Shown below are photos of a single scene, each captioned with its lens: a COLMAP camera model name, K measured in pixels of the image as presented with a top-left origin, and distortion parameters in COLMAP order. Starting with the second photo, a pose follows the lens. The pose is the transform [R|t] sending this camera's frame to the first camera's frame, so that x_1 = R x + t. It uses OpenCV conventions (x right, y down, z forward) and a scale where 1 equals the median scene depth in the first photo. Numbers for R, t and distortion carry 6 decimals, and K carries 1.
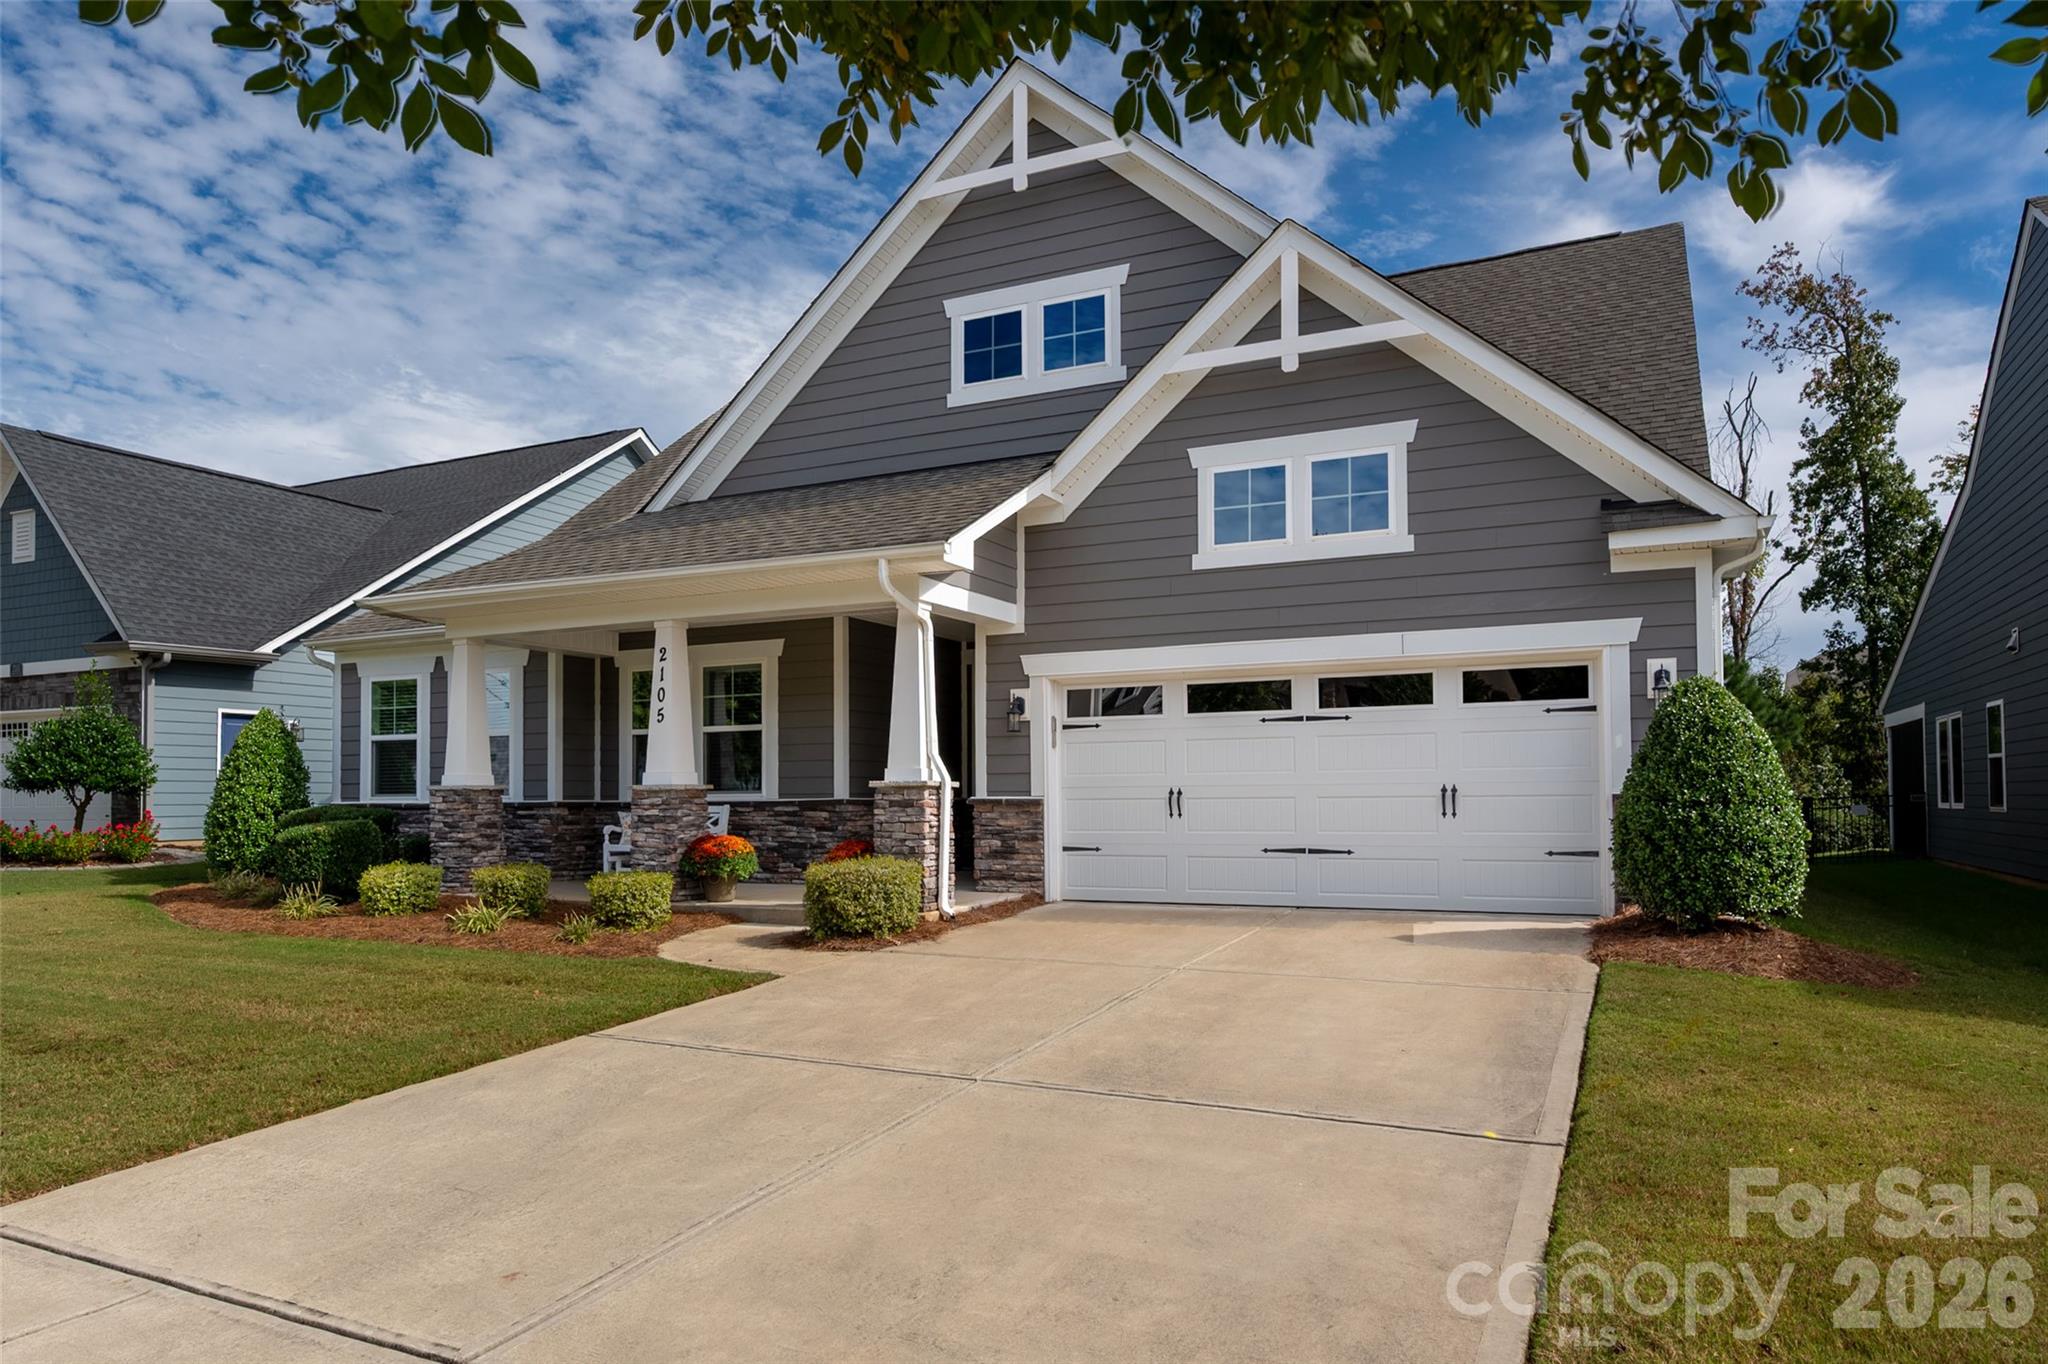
lens RADIAL K [[1274.7, 0, 1015.0], [0, 1274.7, 764.8], [0, 0, 1]] dist [0.000157, 0.000149]
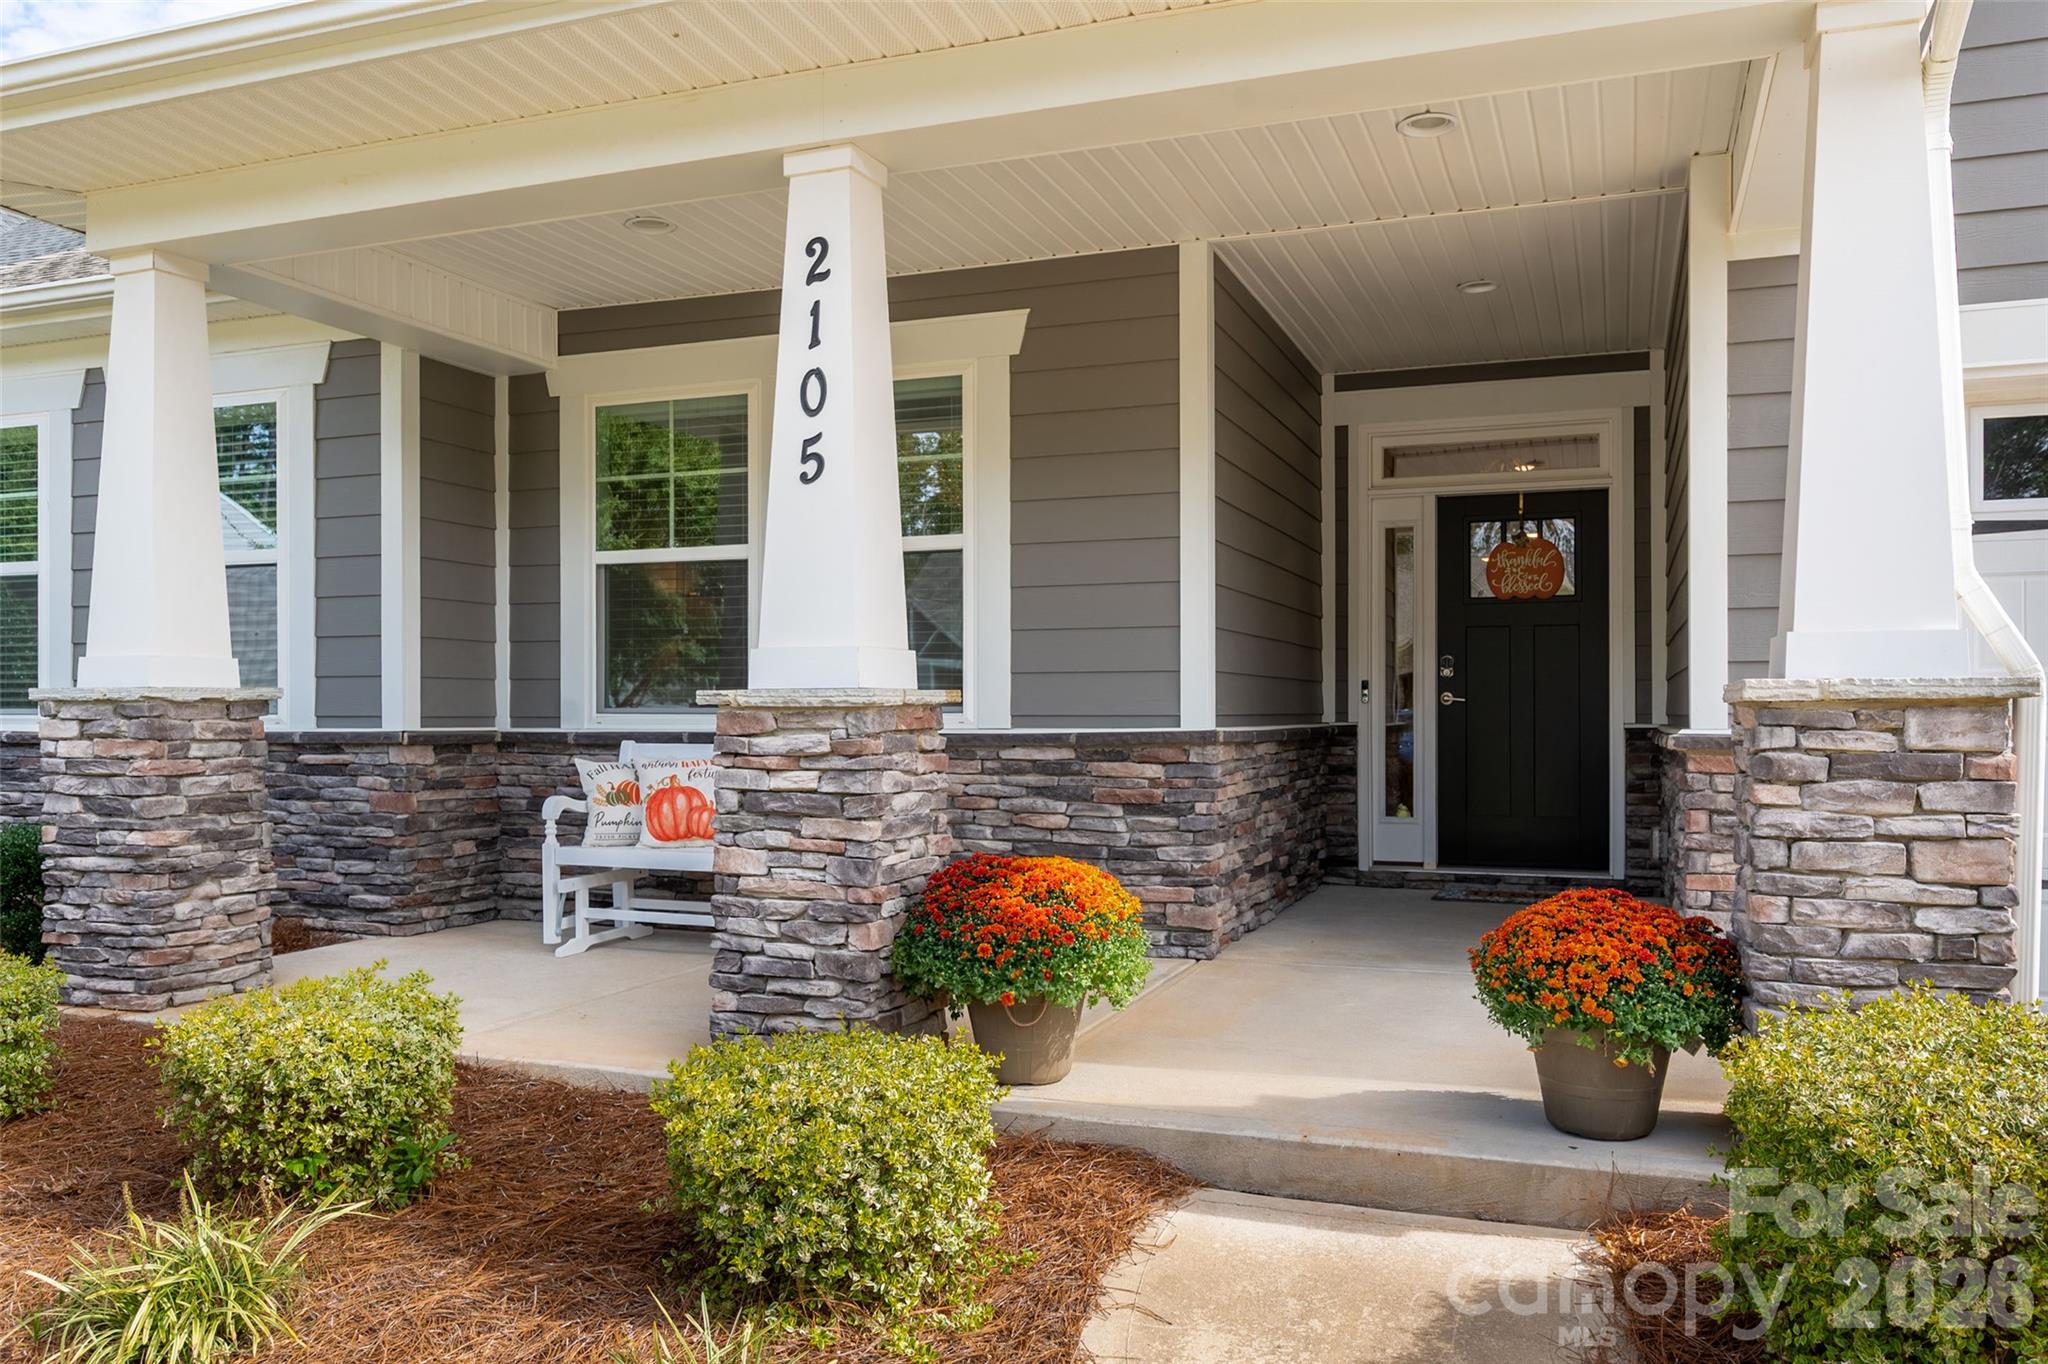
lens RADIAL K [[1534.4, 0, 1025.0], [0, 1534.4, 710.9], [0, 0, 1]] dist [0.004939, 0.002011]
pose [[0.996125, 0.004818, 0.087816, -0.226199], [-0.007106, 0.999643, 0.025763, 0.009799], [-0.087660, -0.026287, 0.995804, 0.549584]]
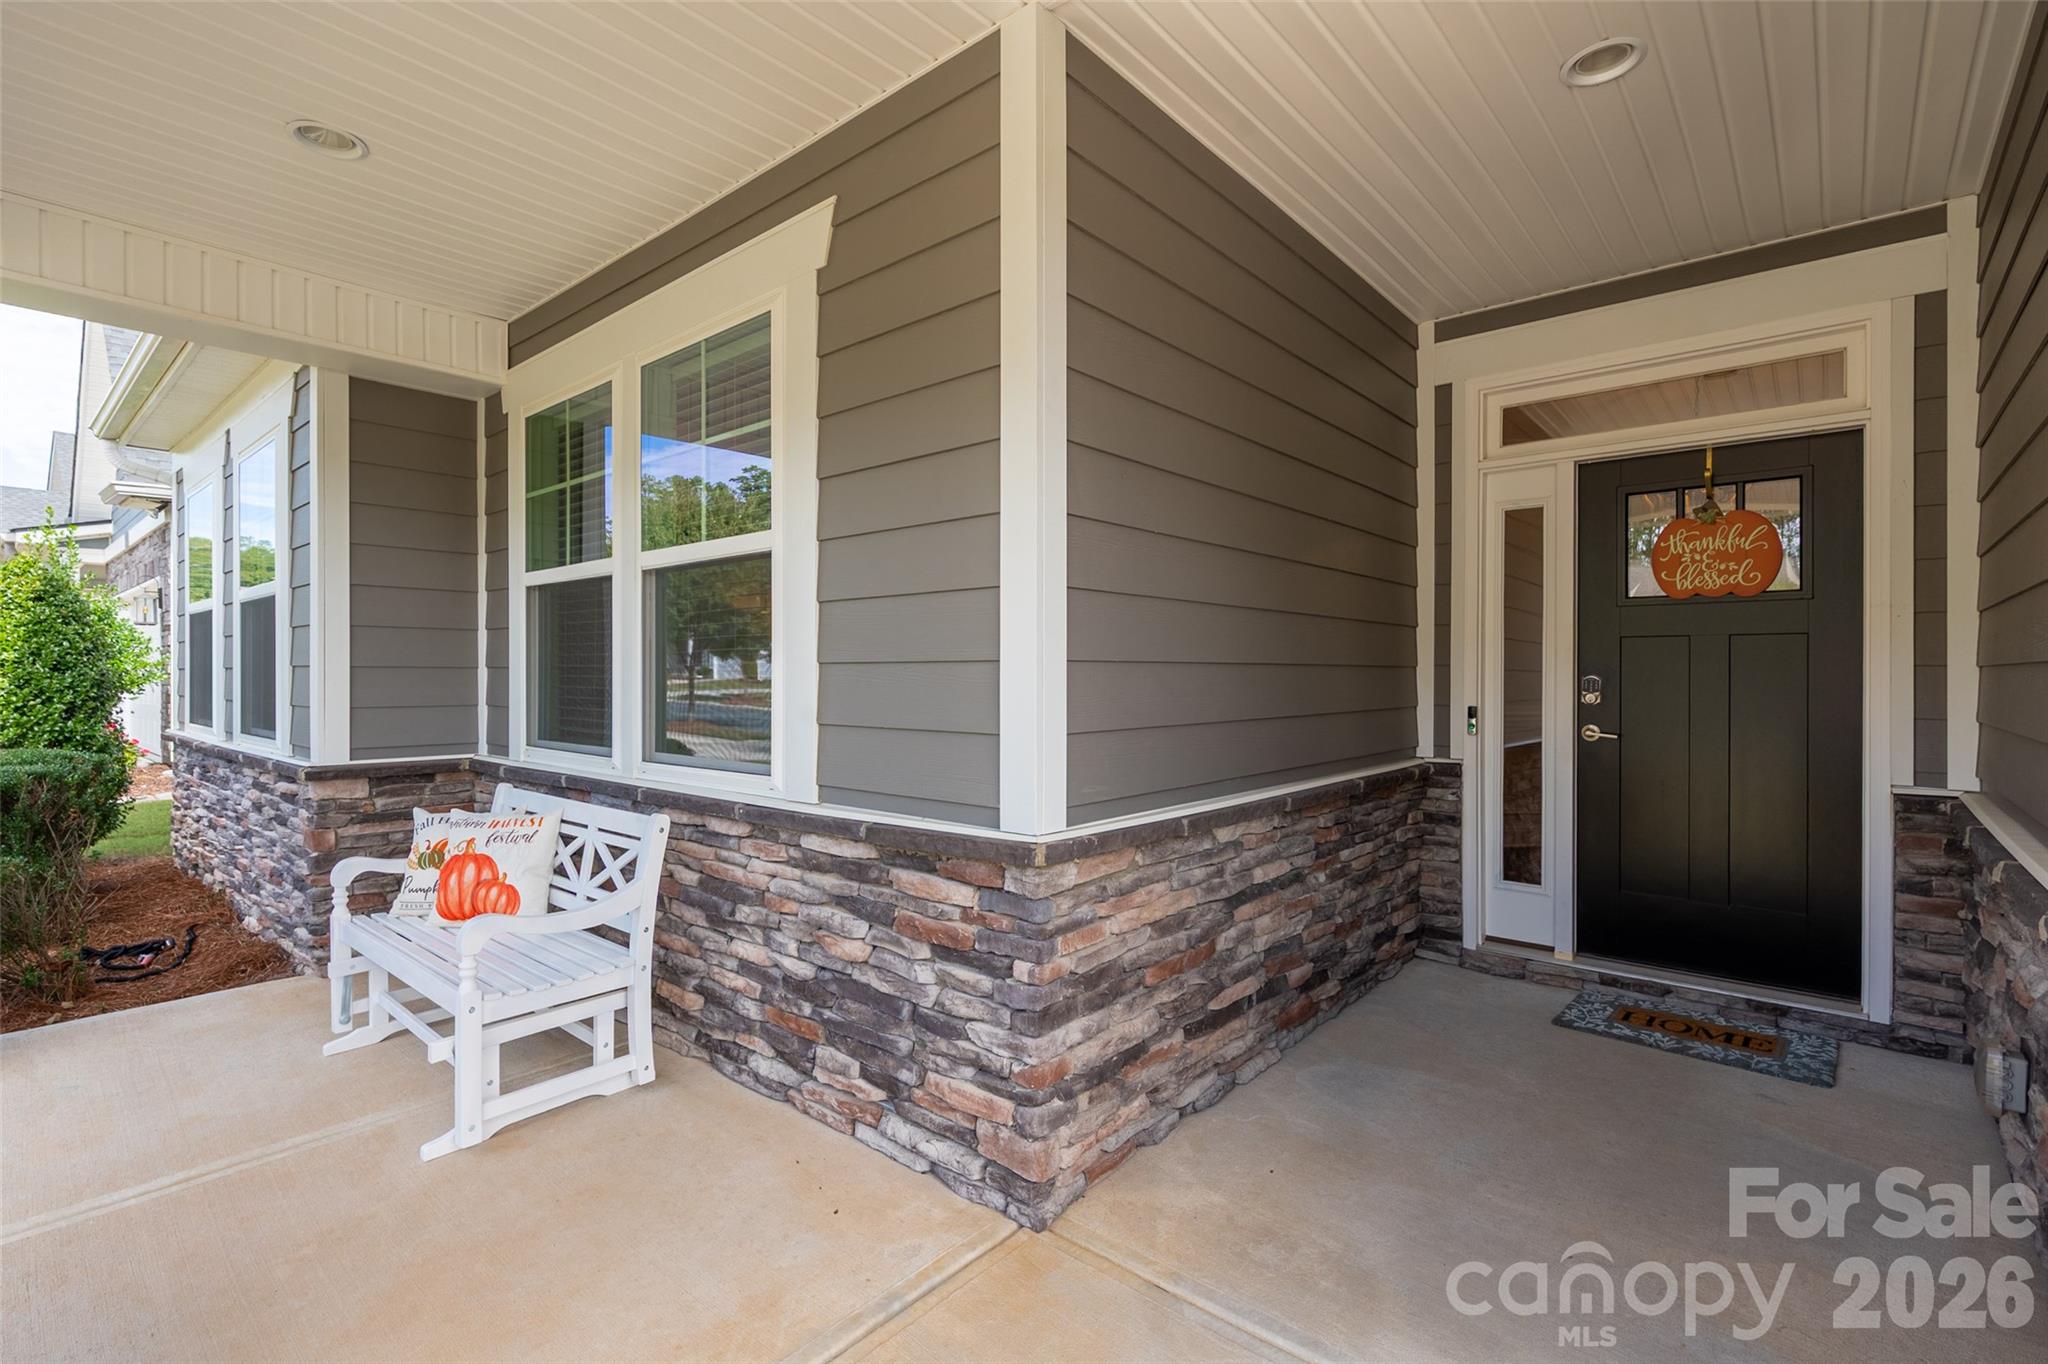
lens RADIAL K [[939.2, 0, 1024.0], [0, 939.2, 682.0], [0, 0, 1]] dist [0.000704, 0.000155]
pose [[0.967013, 0.008856, -0.254572, -0.095121], [-0.000071, 0.999405, 0.034500, -0.005682], [0.254726, -0.033344, 0.966438, 0.835640]]
